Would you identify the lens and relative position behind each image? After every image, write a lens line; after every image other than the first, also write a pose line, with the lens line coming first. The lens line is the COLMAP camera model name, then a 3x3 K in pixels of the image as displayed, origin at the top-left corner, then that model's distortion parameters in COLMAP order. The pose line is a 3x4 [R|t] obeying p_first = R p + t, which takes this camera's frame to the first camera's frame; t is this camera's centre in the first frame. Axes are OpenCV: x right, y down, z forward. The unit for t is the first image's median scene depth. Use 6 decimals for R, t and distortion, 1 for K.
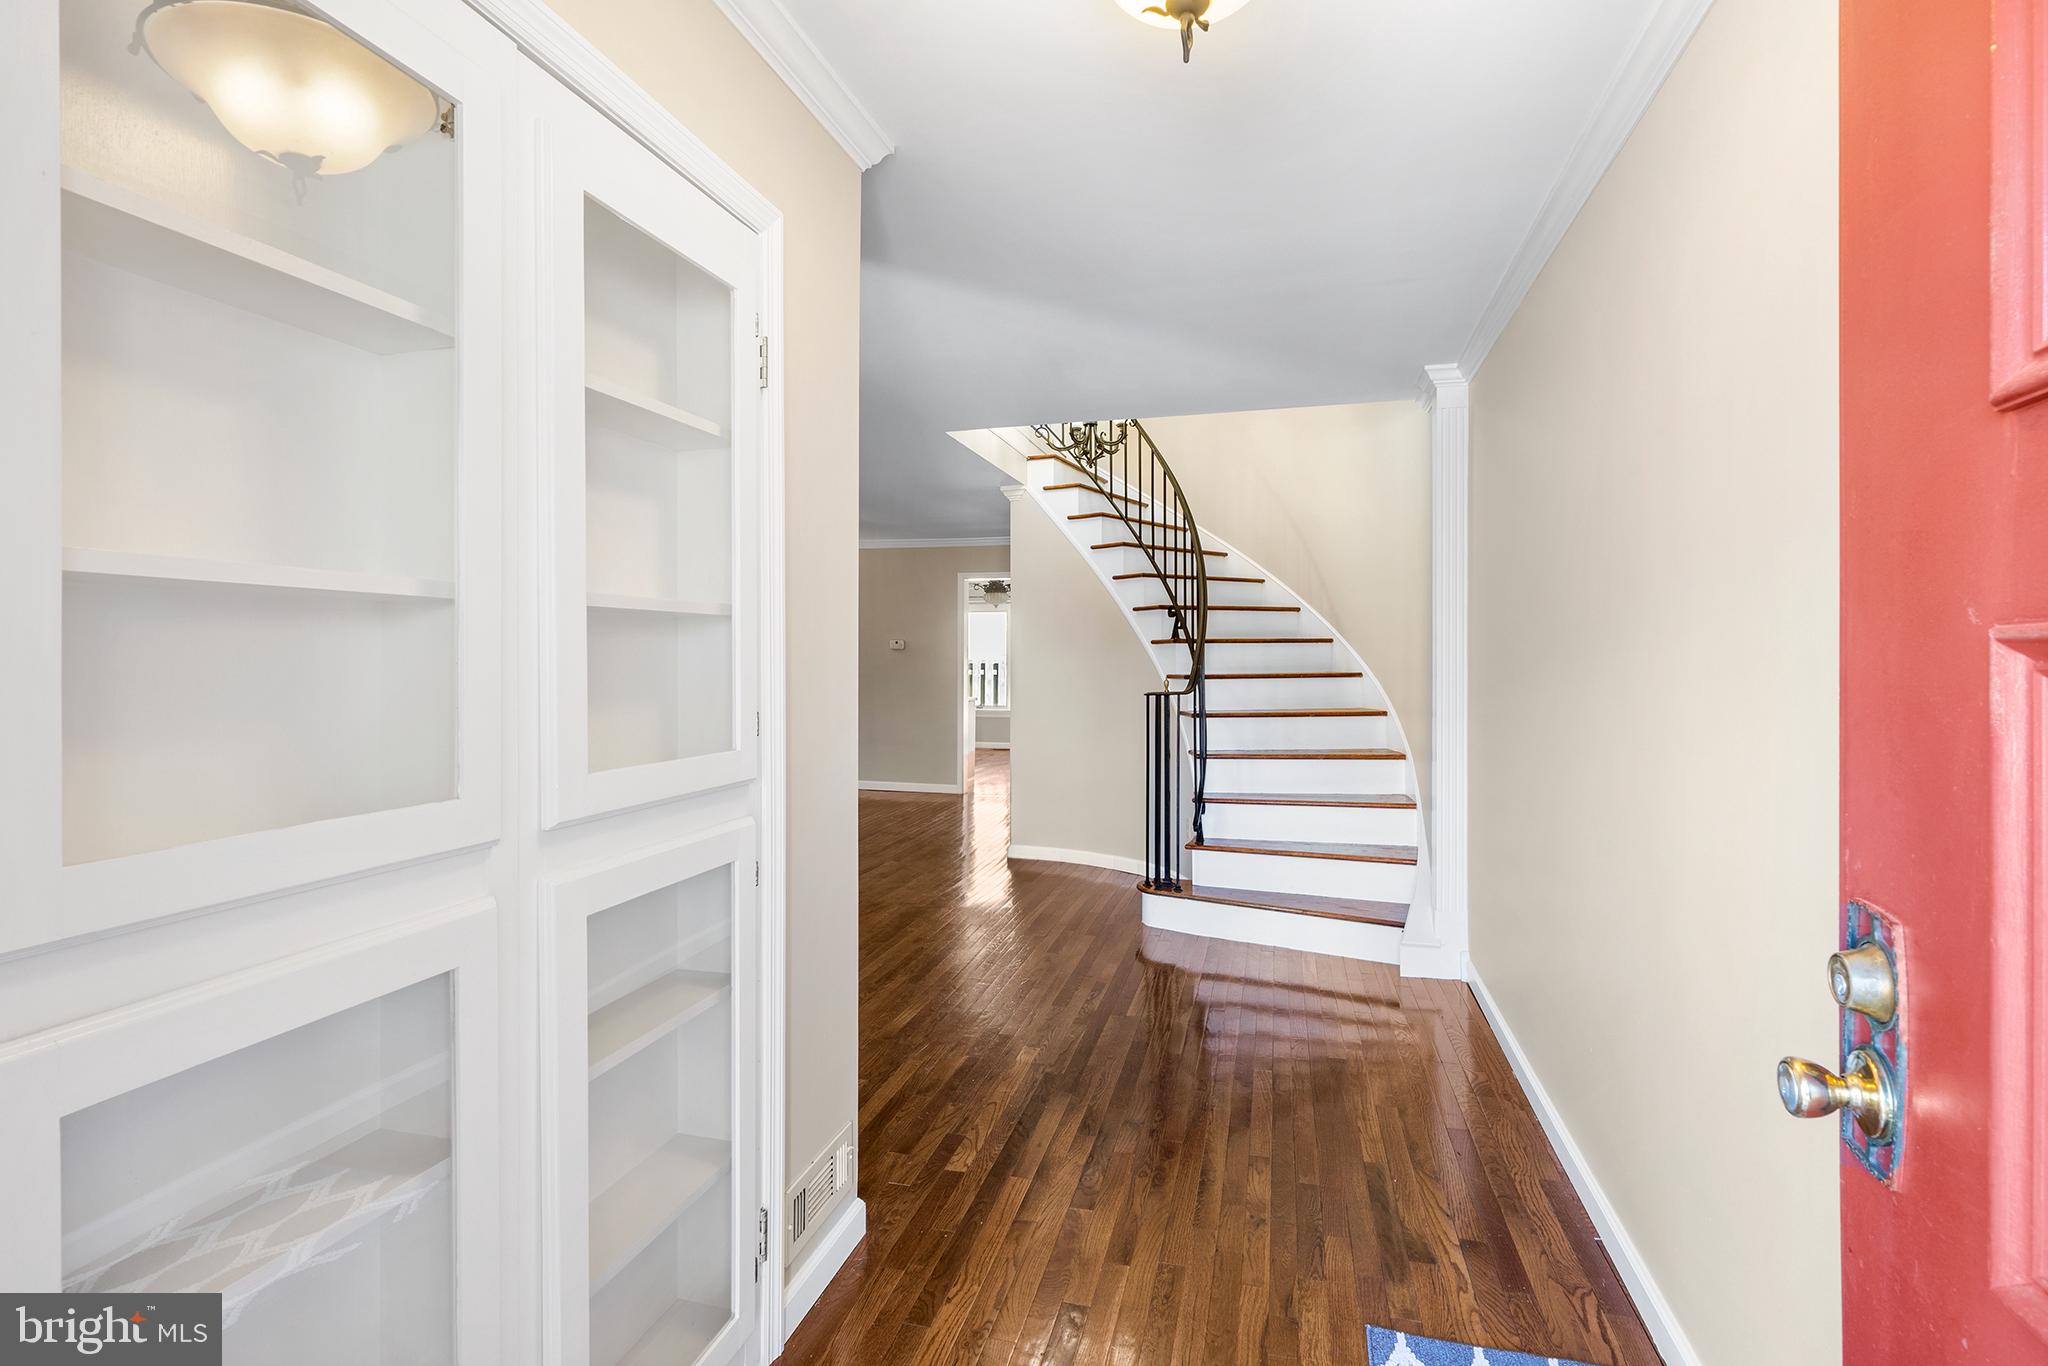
lens RADIAL K [[988.2, 0, 1027.6], [0, 988.2, 665.1], [0, 0, 1]] dist [0.000909, -0.000030]
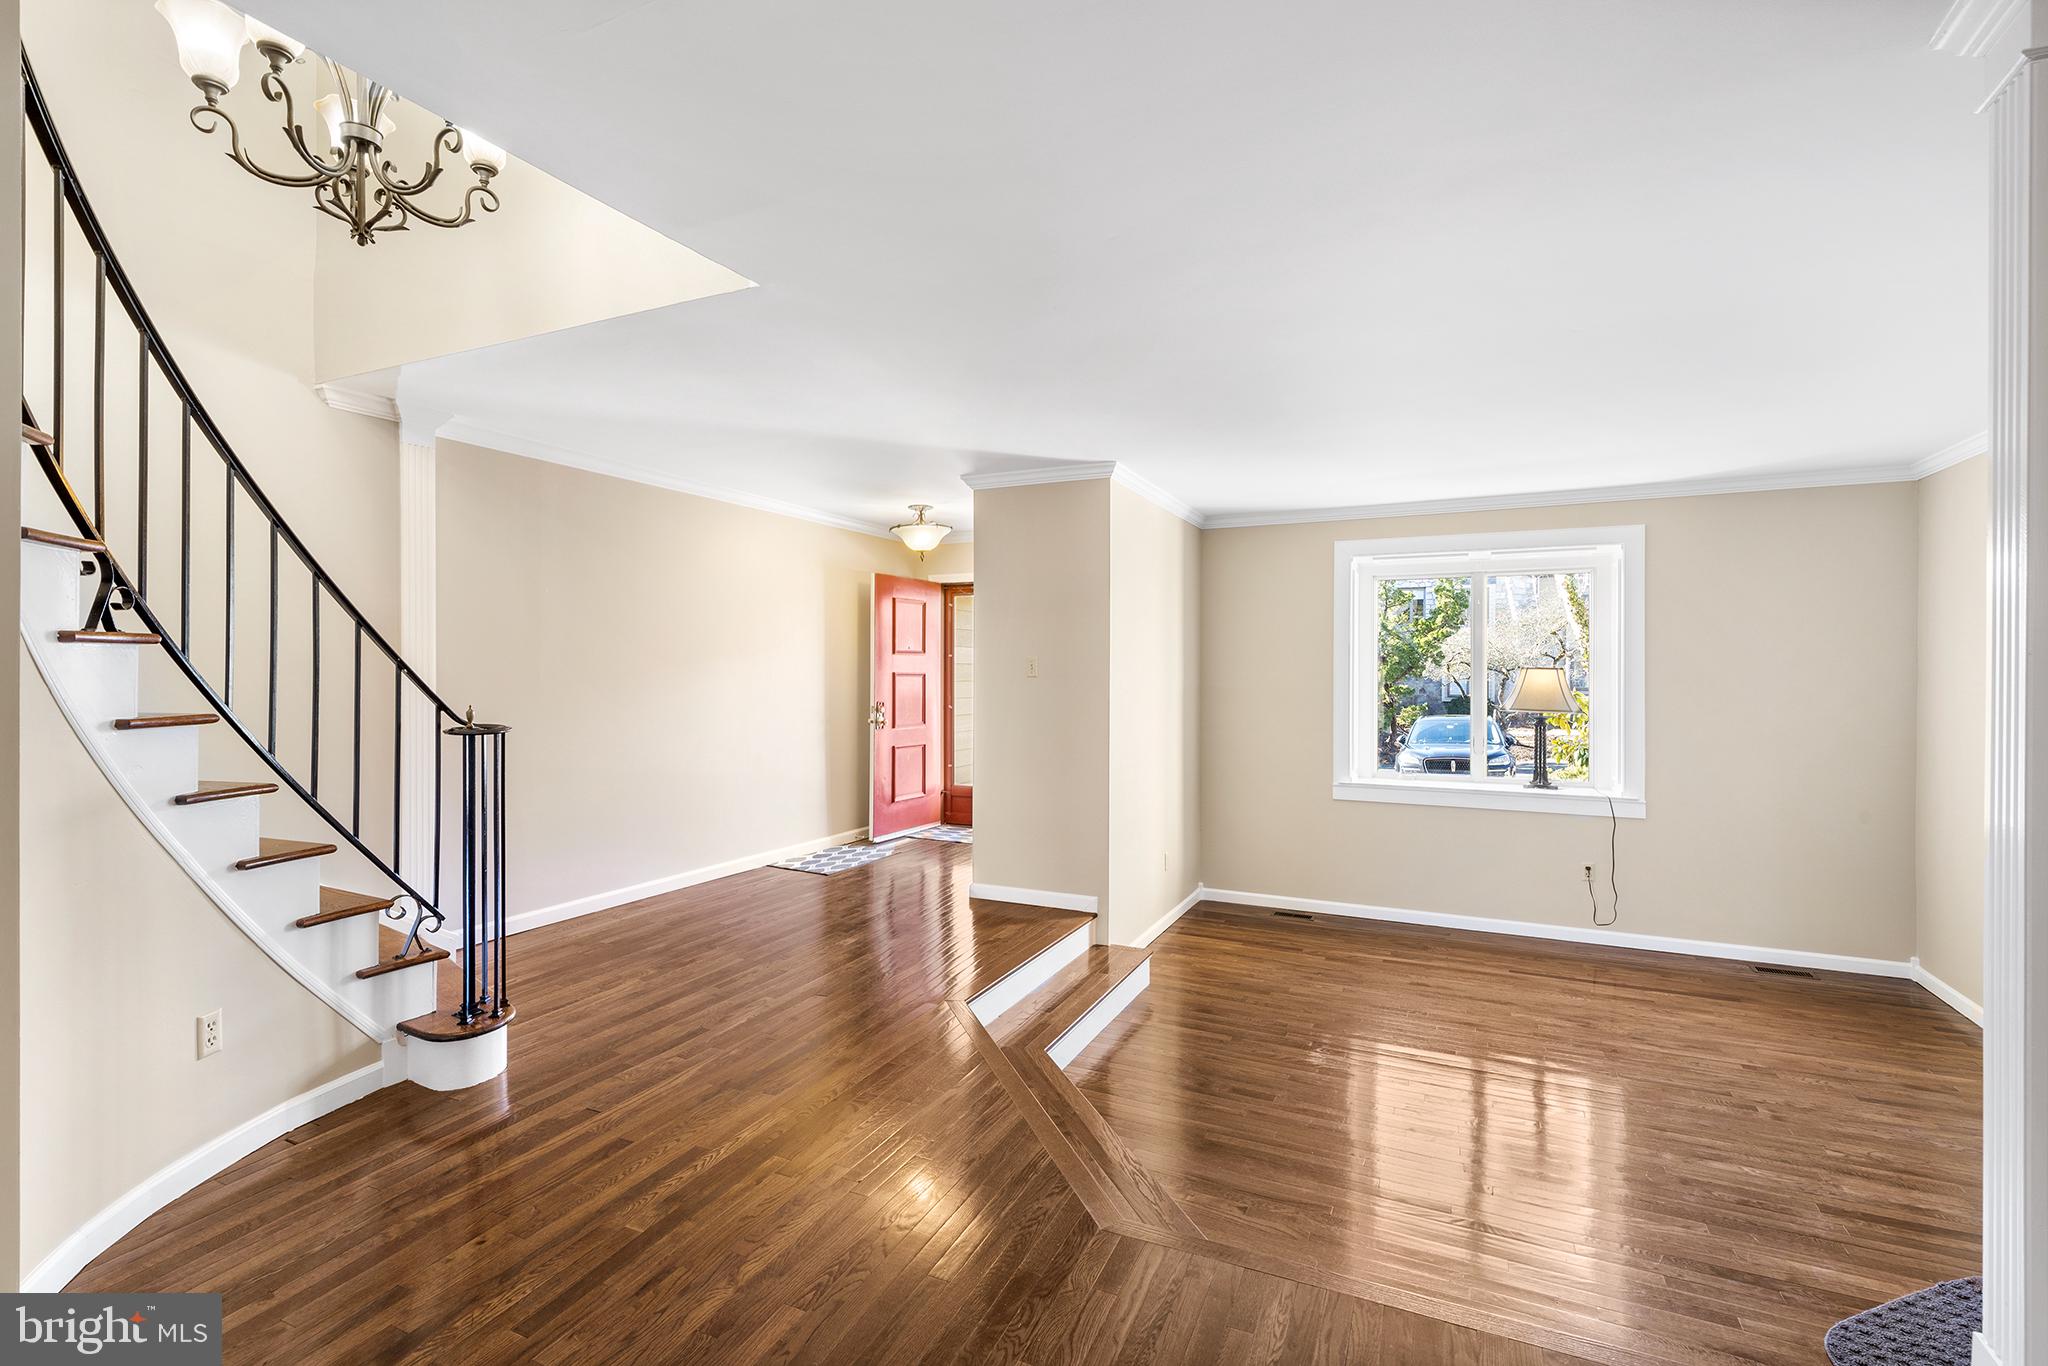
lens RADIAL K [[920.8, 0, 1024.2], [0, 920.8, 672.3], [0, 0, 1]] dist [0.002536, 0.000755]
pose [[-0.983006, -0.004770, 0.183511, -0.298848], [-0.003346, 0.999962, 0.008067, -0.013938], [-0.183542, 0.007316, -0.982985, 1.343753]]
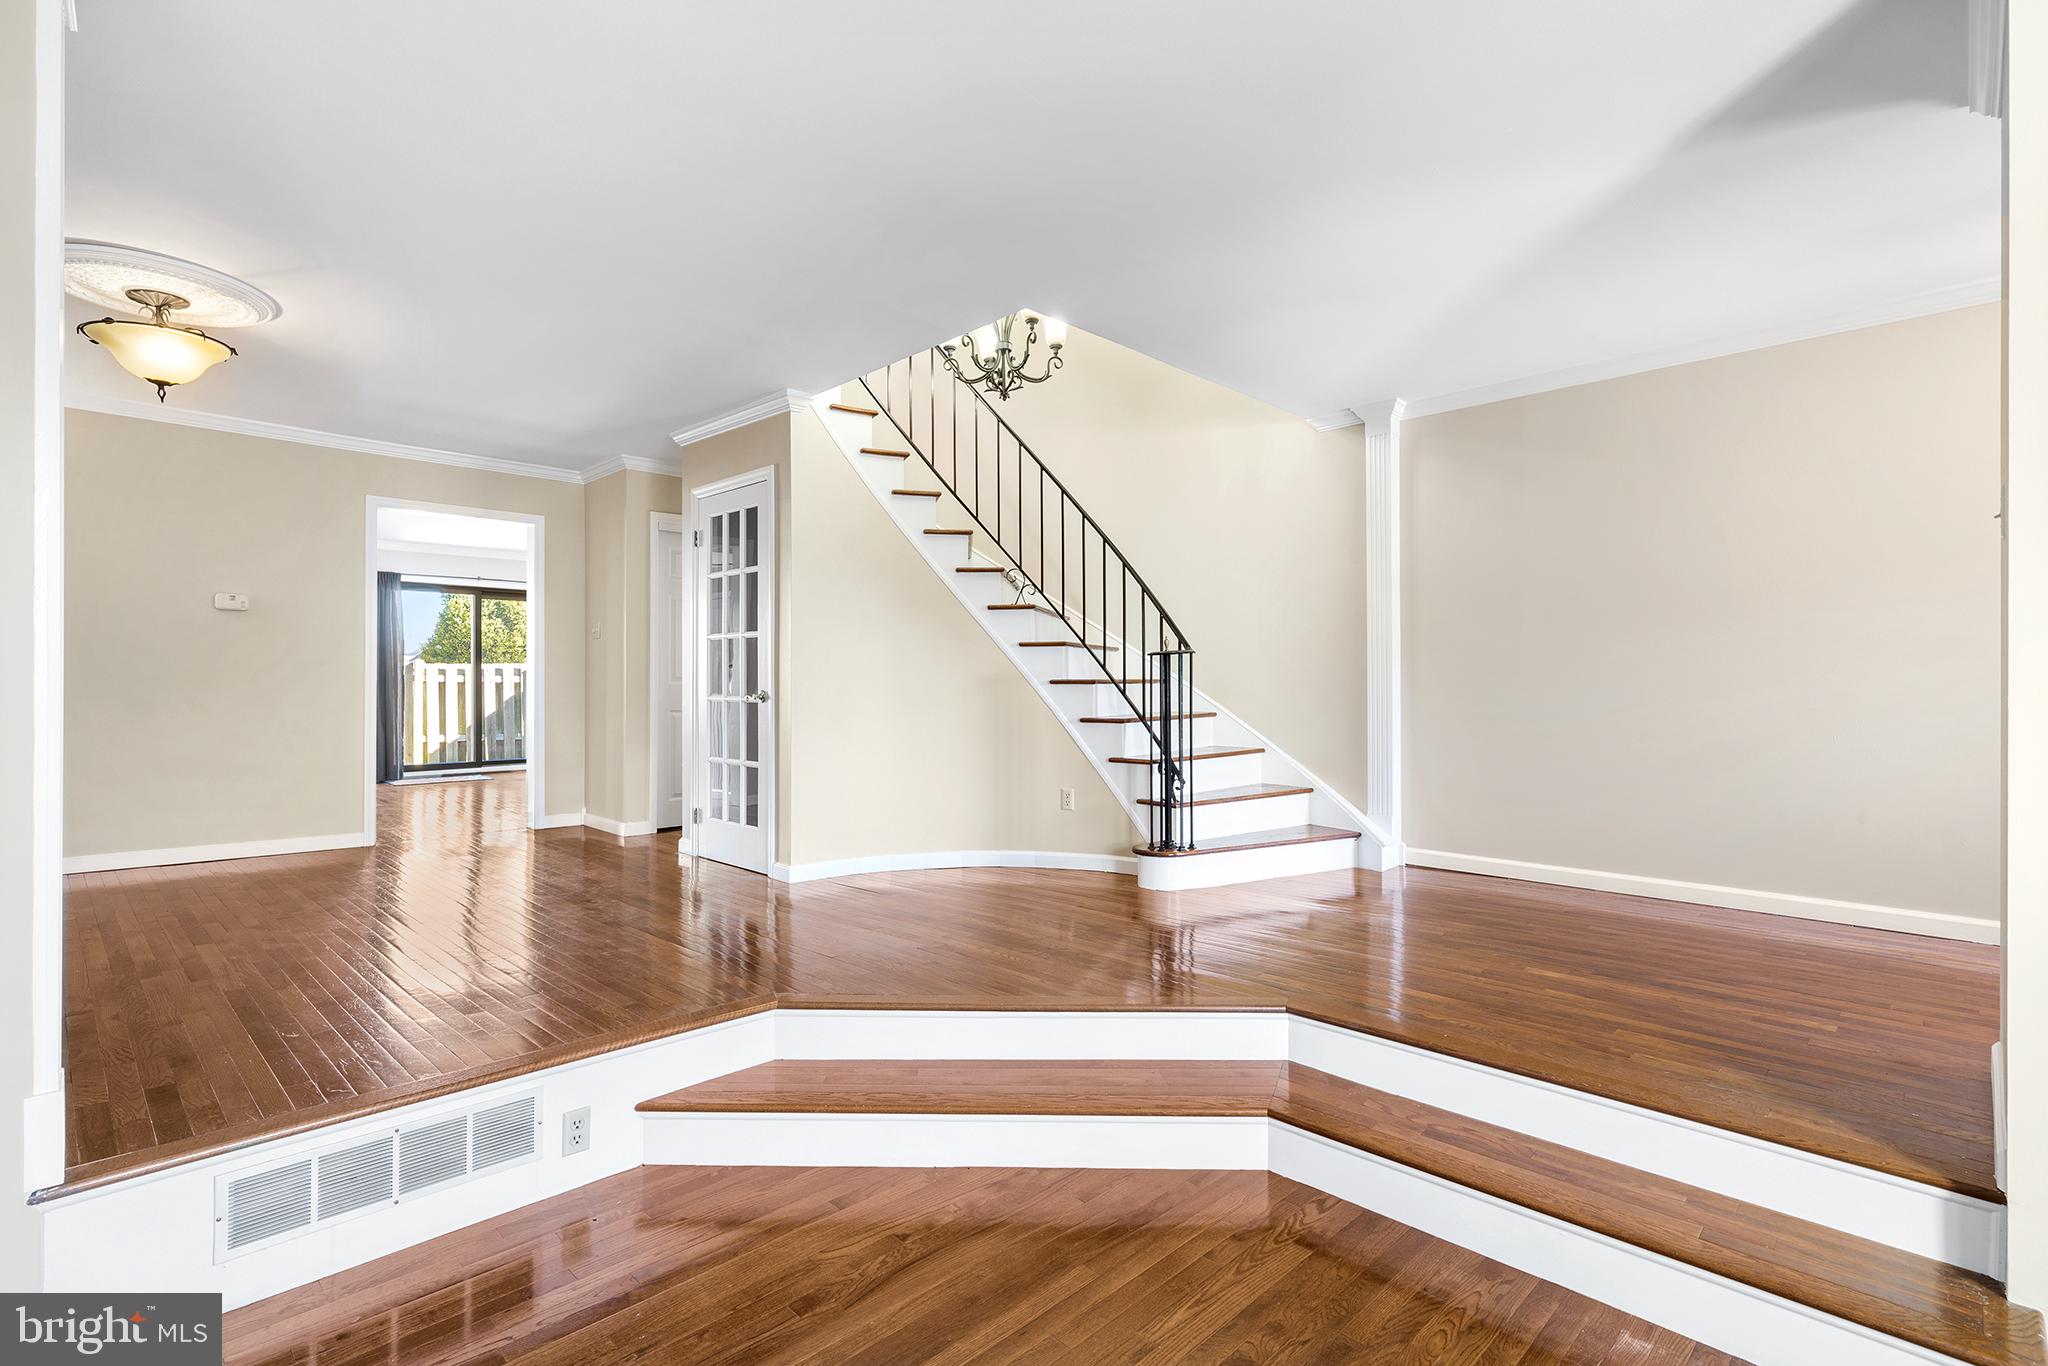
lens RADIAL K [[950.4, 0, 1024.0], [0, 950.4, 683.0], [0, 0, 1]] dist [0.001622, -0.000287]
pose [[0.495193, 0.004450, 0.868771, -0.653886], [0.005516, 0.999951, -0.008266, 0.057196], [-0.868765, 0.008886, 0.495144, 0.567824]]
